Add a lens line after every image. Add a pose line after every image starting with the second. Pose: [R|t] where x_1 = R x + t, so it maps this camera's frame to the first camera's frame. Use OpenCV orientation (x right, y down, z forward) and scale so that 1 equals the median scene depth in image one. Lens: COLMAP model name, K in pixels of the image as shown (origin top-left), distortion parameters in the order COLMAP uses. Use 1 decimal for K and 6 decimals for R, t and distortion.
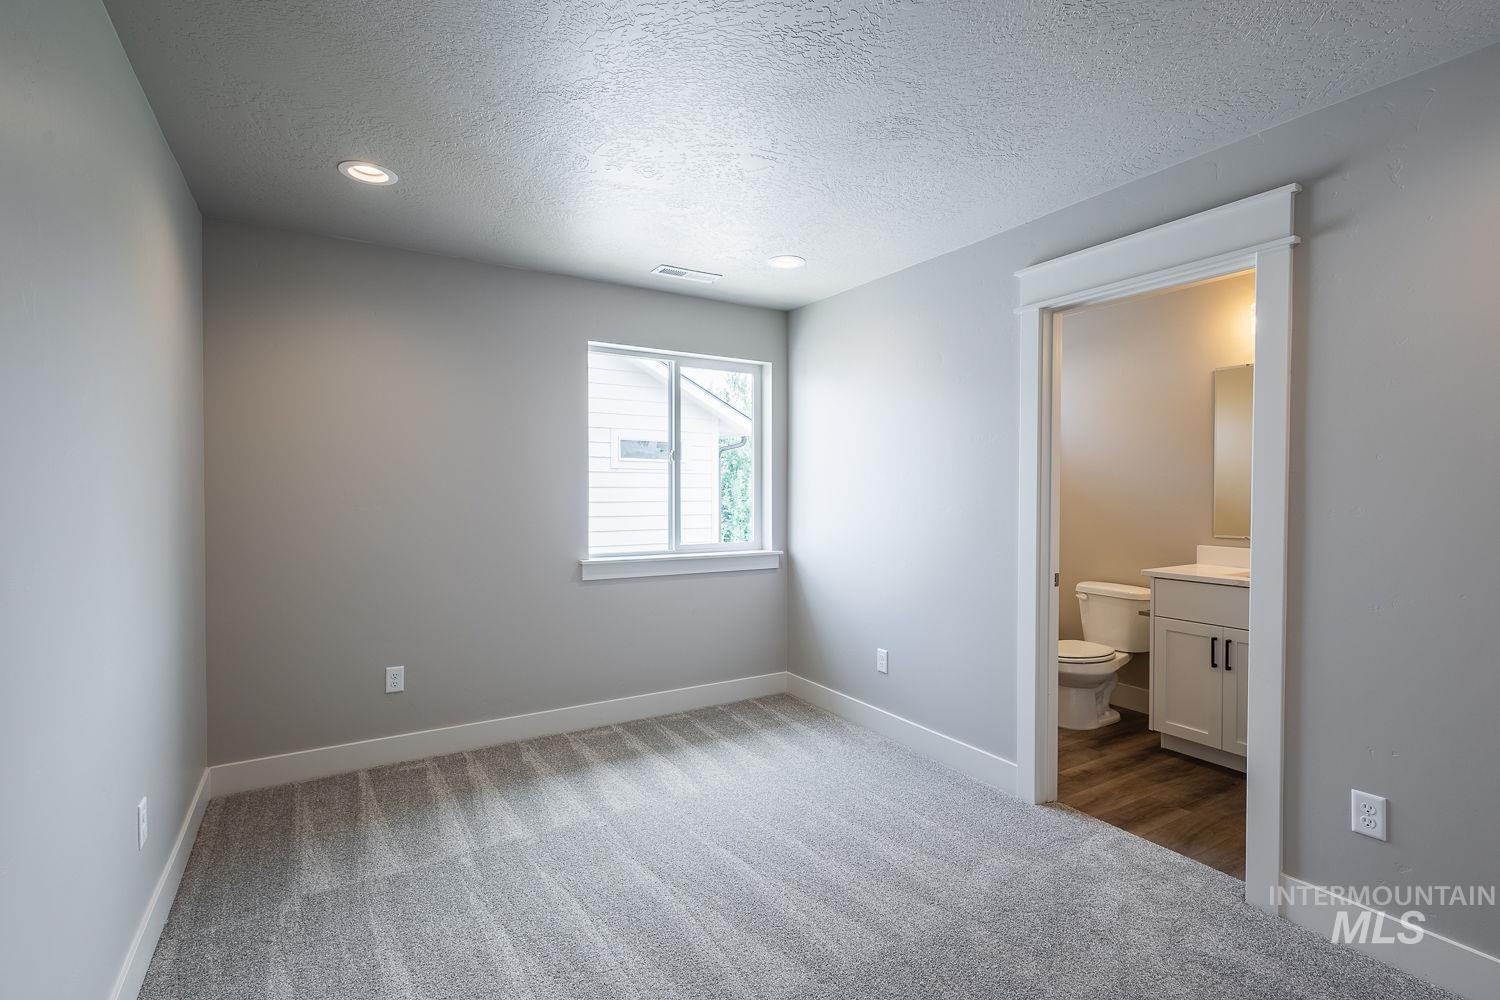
lens RADIAL K [[694.3, 0, 745.6], [0, 694.3, 495.2], [0, 0, 1]] dist [0.003266, 0.000664]
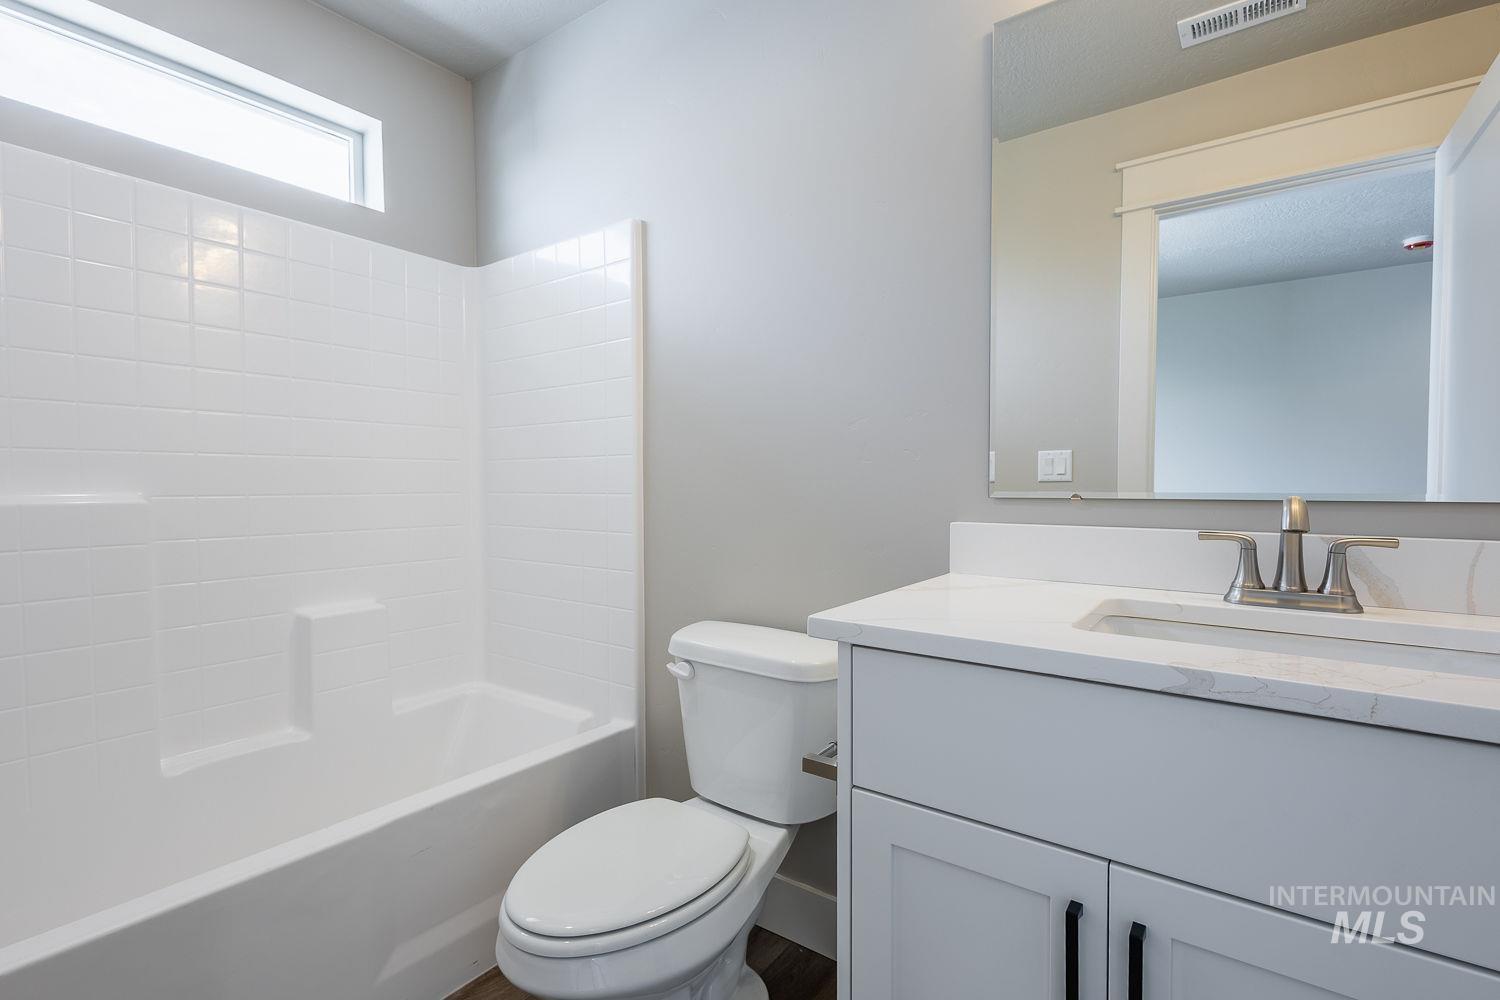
lens RADIAL K [[694.3, 0, 754.9], [0, 694.3, 492.2], [0, 0, 1]] dist [0.003266, 0.000664]
pose [[0.918682, -0.006773, 0.394941, 0.409406], [0.005135, 0.999973, 0.005205, 0.053192], [-0.394965, -0.002753, 0.918692, 0.701413]]
